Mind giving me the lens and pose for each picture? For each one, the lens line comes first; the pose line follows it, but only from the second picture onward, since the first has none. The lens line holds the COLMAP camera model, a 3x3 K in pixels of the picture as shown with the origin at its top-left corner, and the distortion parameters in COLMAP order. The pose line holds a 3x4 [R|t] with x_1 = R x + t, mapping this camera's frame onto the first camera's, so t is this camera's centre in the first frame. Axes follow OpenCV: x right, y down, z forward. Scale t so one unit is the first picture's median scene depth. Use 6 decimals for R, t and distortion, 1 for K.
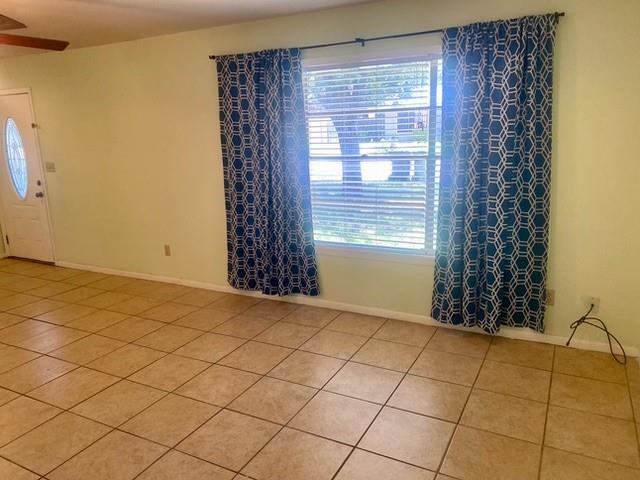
lens RADIAL K [[488.6, 0, 320.0], [0, 488.6, 240.0], [0, 0, 1]] dist [0.042236, -0.050812]
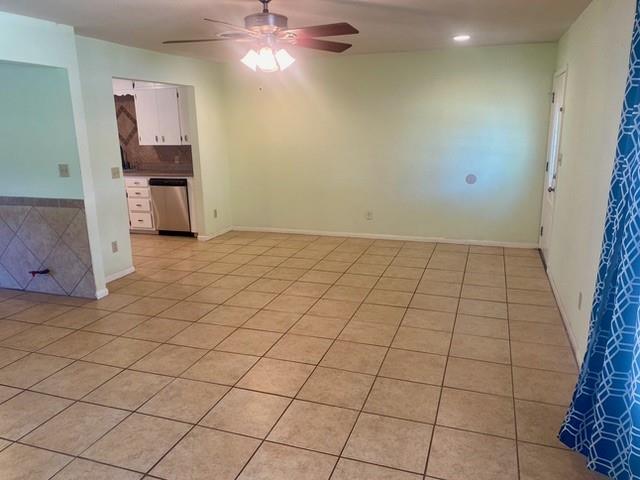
lens RADIAL K [[488.6, 0, 320.0], [0, 488.6, 240.0], [0, 0, 1]] dist [0.042236, -0.050812]
pose [[0.151465, 0.260832, -0.953428, 0.351281], [-0.216959, 0.949808, 0.225375, -0.185542], [0.964359, 0.172718, 0.200452, 0.726101]]
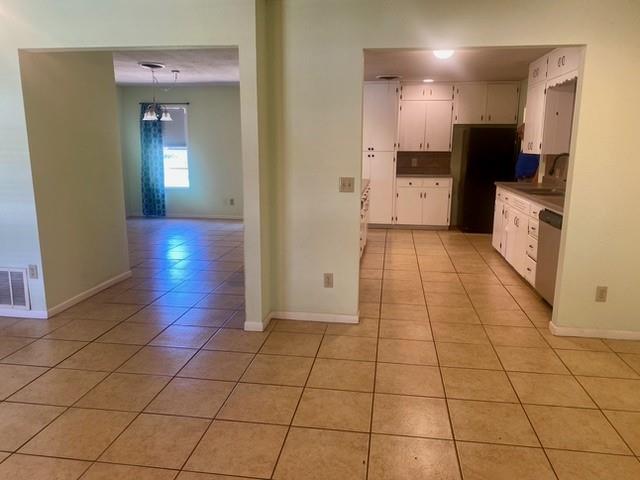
lens RADIAL K [[470.2, 0, 320.0], [0, 470.2, 240.0], [0, 0, 1]] dist [0.077633, -0.087729]
pose [[-0.939155, 0.092301, -0.330862, -0.756839], [-0.056535, 0.908550, 0.413933, -0.229311], [0.338811, 0.407452, -0.848051, 1.290643]]
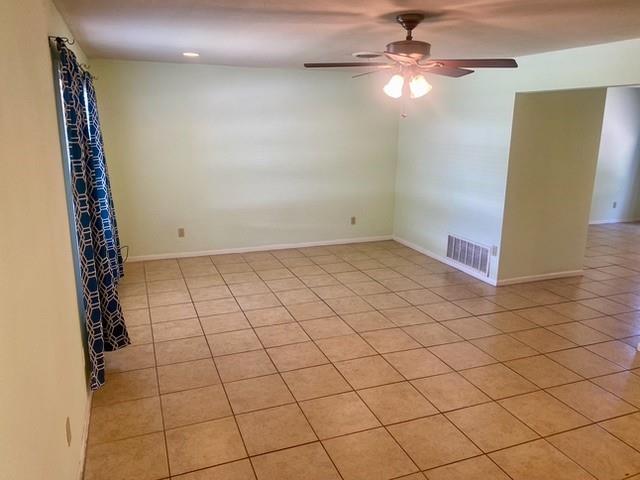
lens RADIAL K [[485.6, 0, 320.0], [0, 485.6, 240.0], [0, 0, 1]] dist [0.101034, -0.206660]
pose [[-0.751842, -0.128889, 0.646623, -1.063802], [0.168575, 0.910536, 0.377500, -0.379721], [-0.637429, 0.392825, -0.662852, 1.533027]]
